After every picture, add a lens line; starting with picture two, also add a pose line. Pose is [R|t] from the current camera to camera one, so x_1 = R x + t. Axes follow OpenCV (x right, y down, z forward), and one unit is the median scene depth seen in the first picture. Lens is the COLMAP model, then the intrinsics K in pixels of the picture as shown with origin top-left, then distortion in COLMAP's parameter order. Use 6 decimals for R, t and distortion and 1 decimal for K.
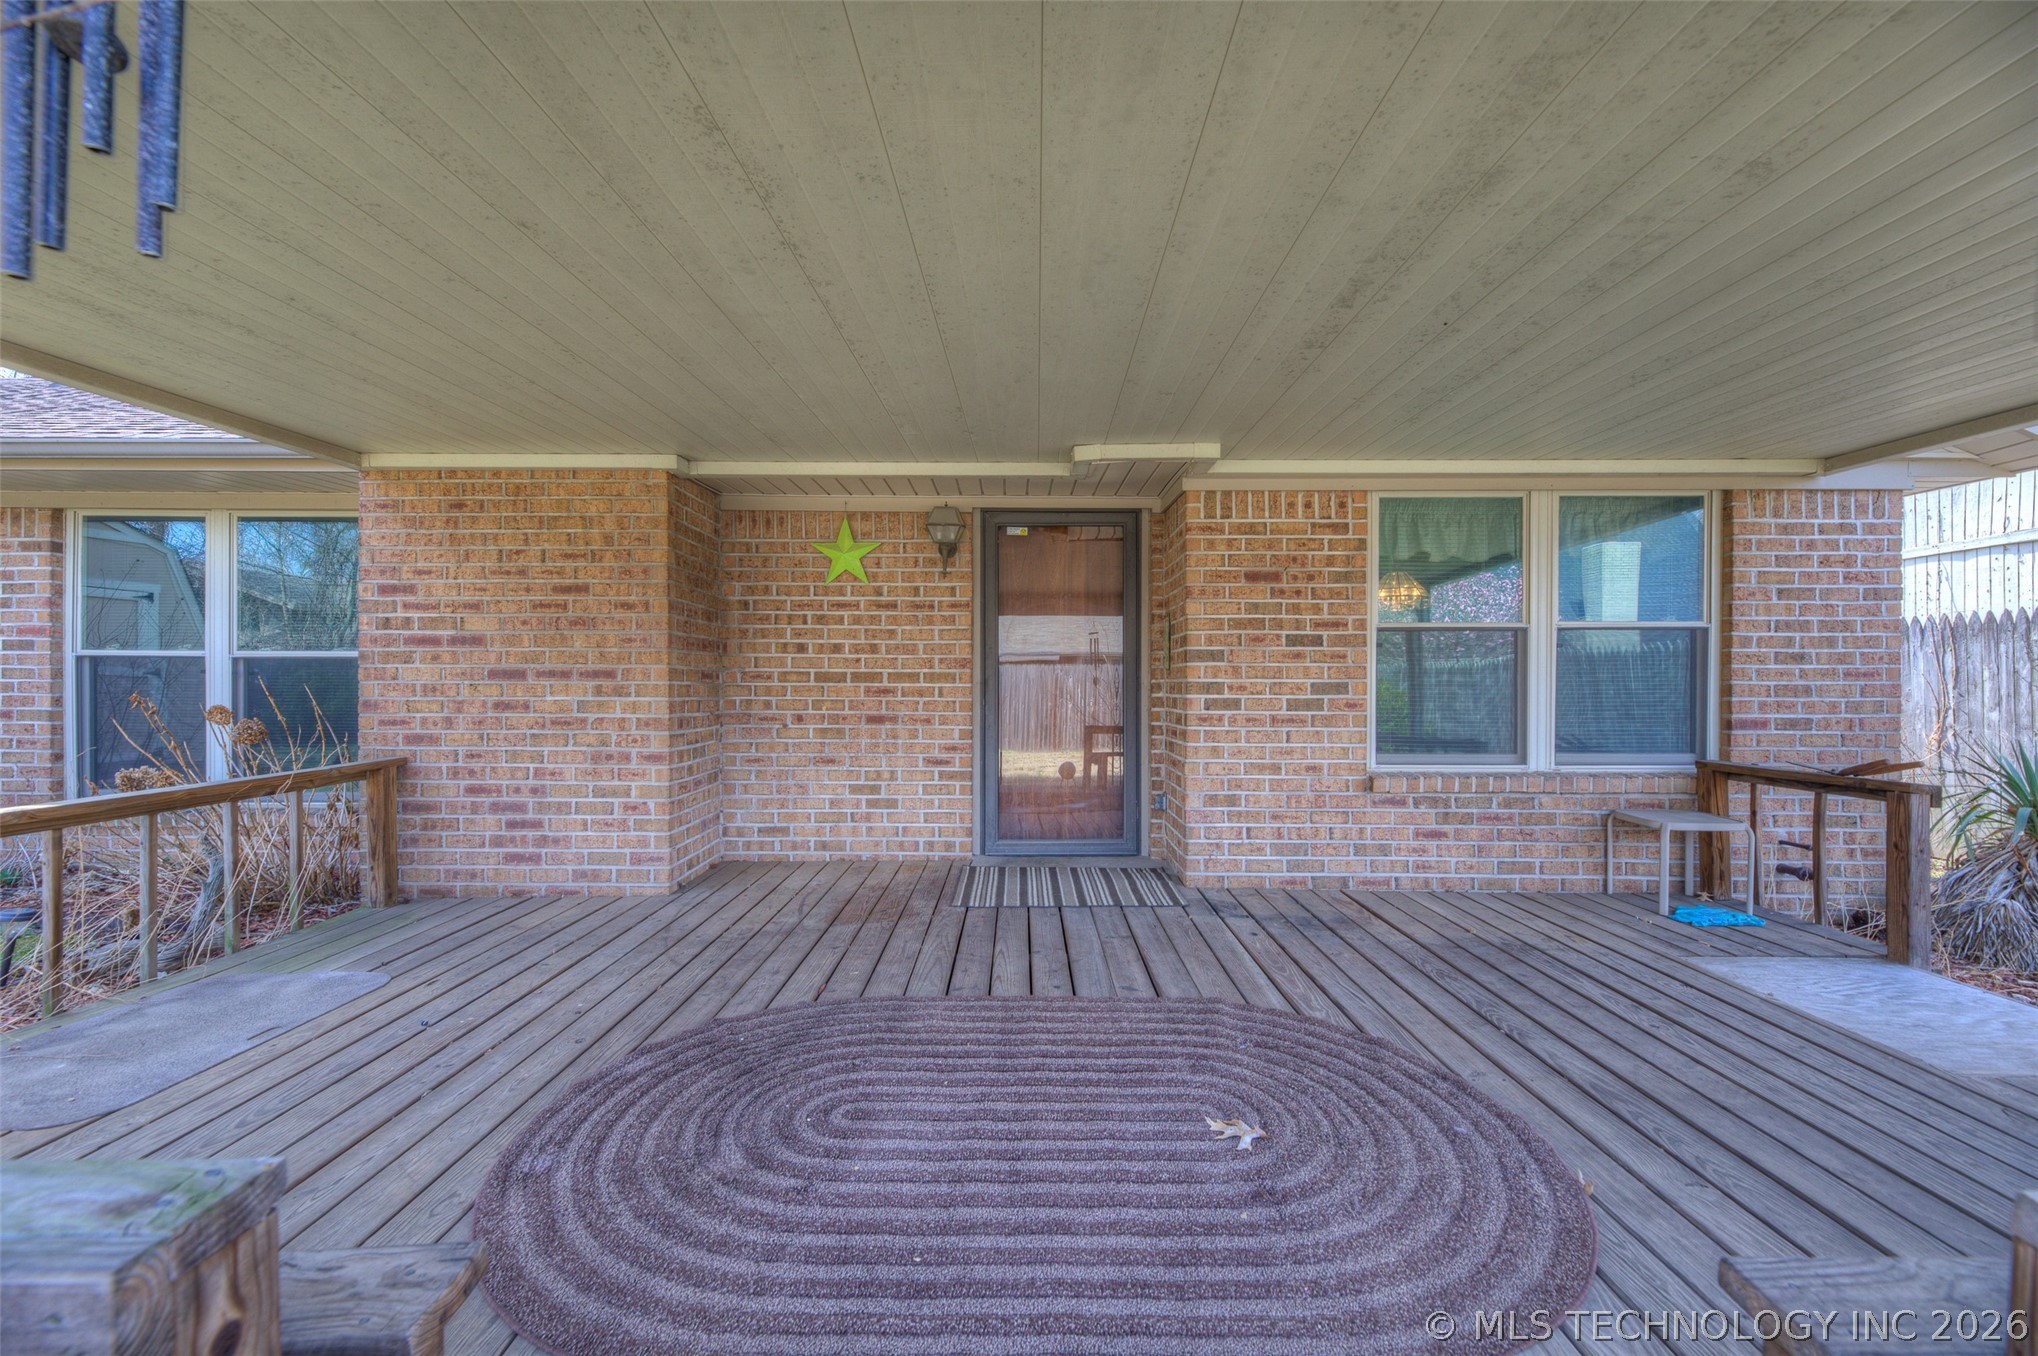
lens RADIAL K [[815.3, 0, 1012.3], [0, 815.3, 675.9], [0, 0, 1]] dist [0.015302, -0.003320]
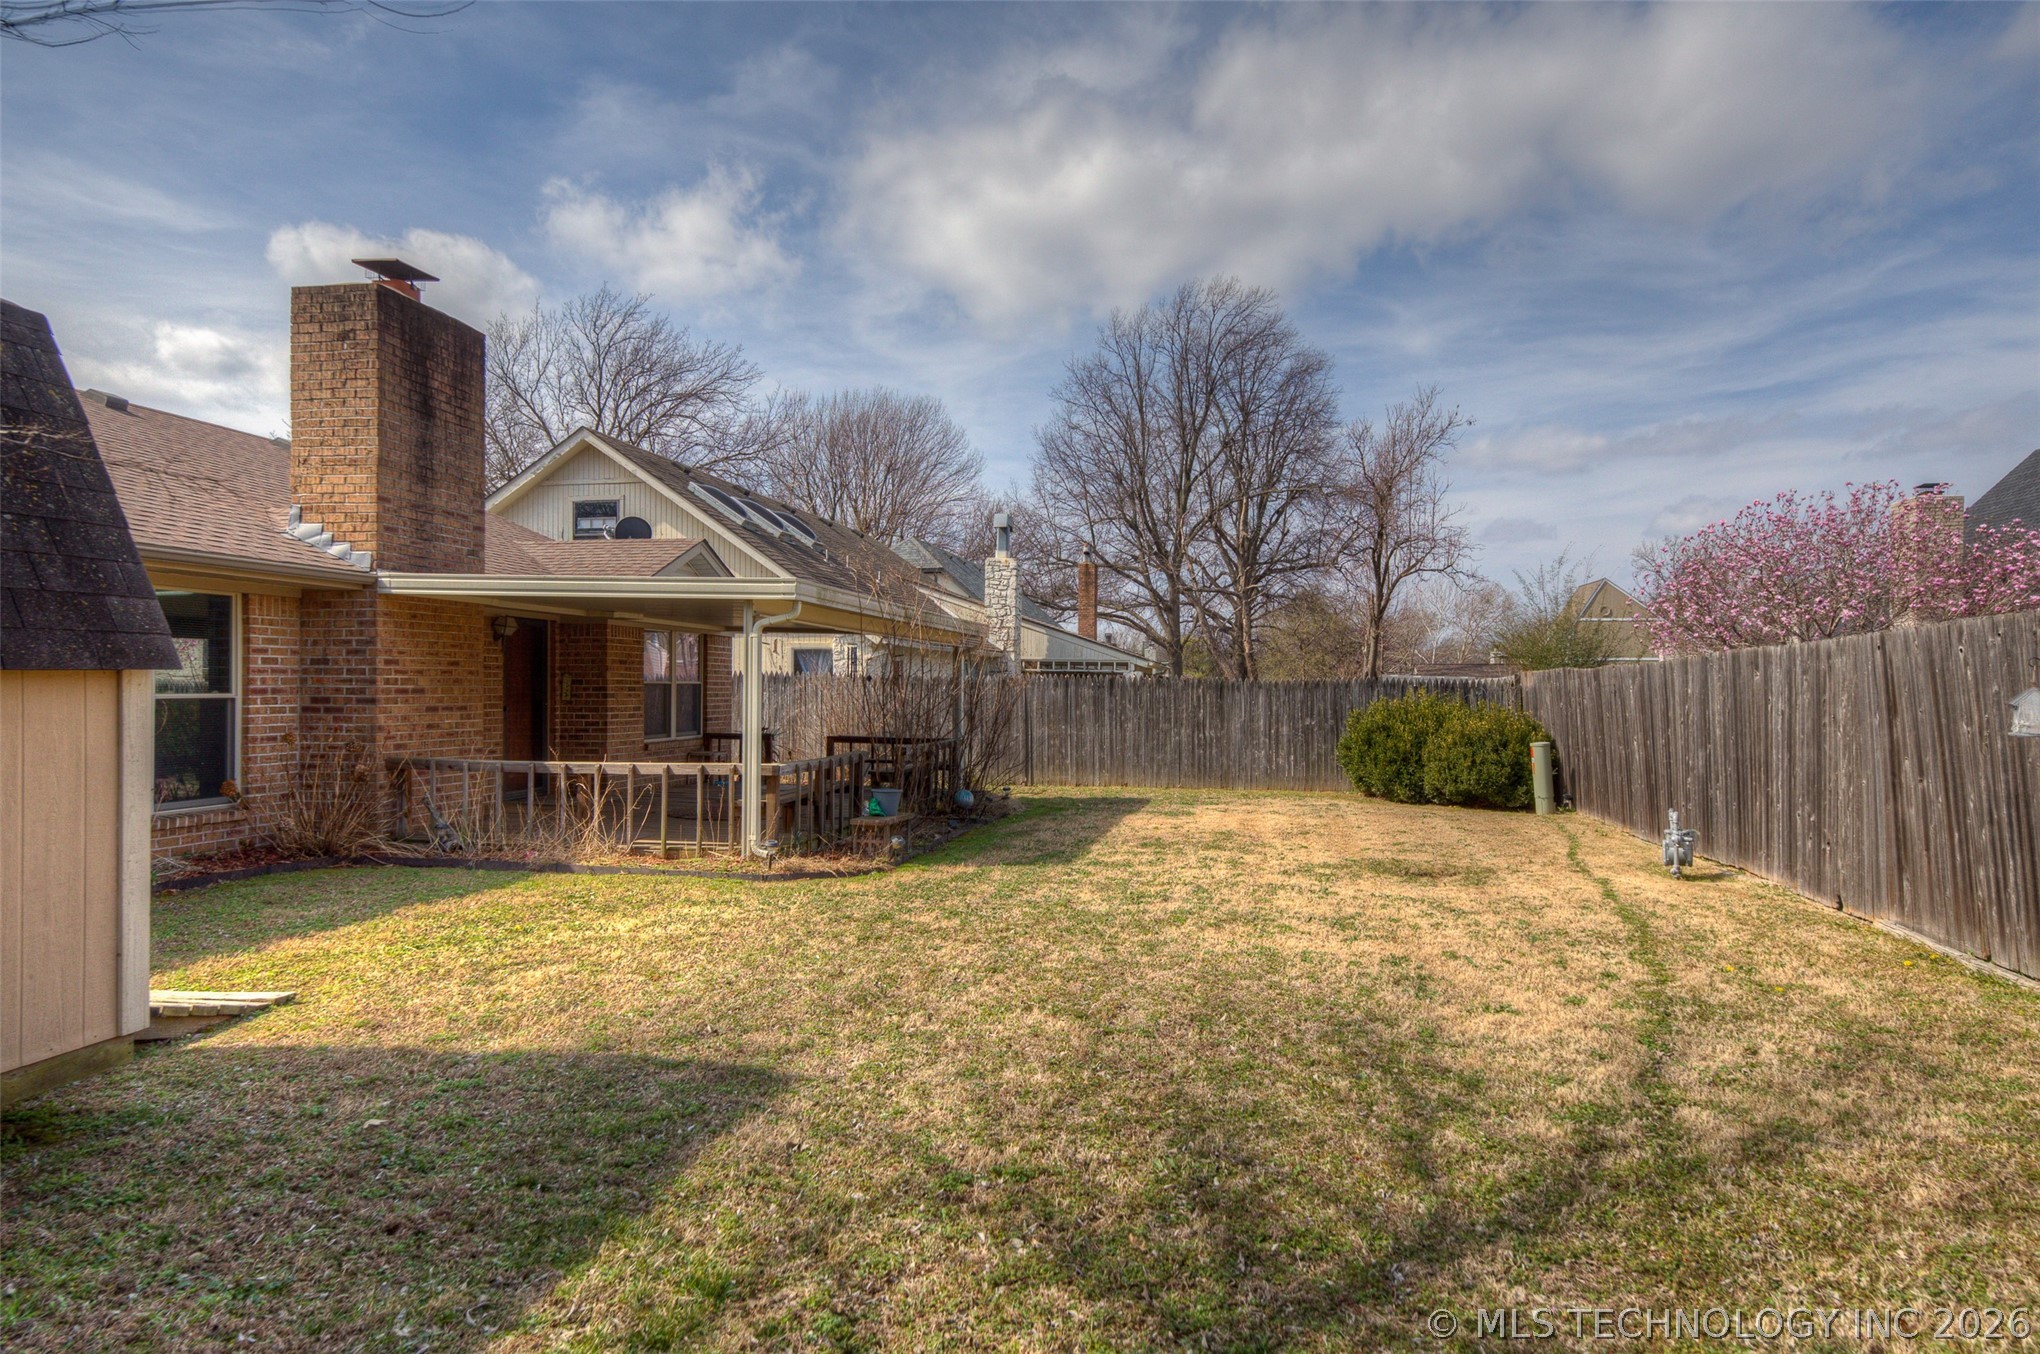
lens RADIAL K [[1357.4, 0, 1020.6], [0, 1357.4, 679.8], [0, 0, 1]] dist [0.000189, -0.000043]
pose [[0.176345, 0.004355, 0.984319, -3.394530], [-0.001053, 0.999990, -0.004235, -0.056287], [-0.984328, -0.000289, 0.176348, -0.847312]]
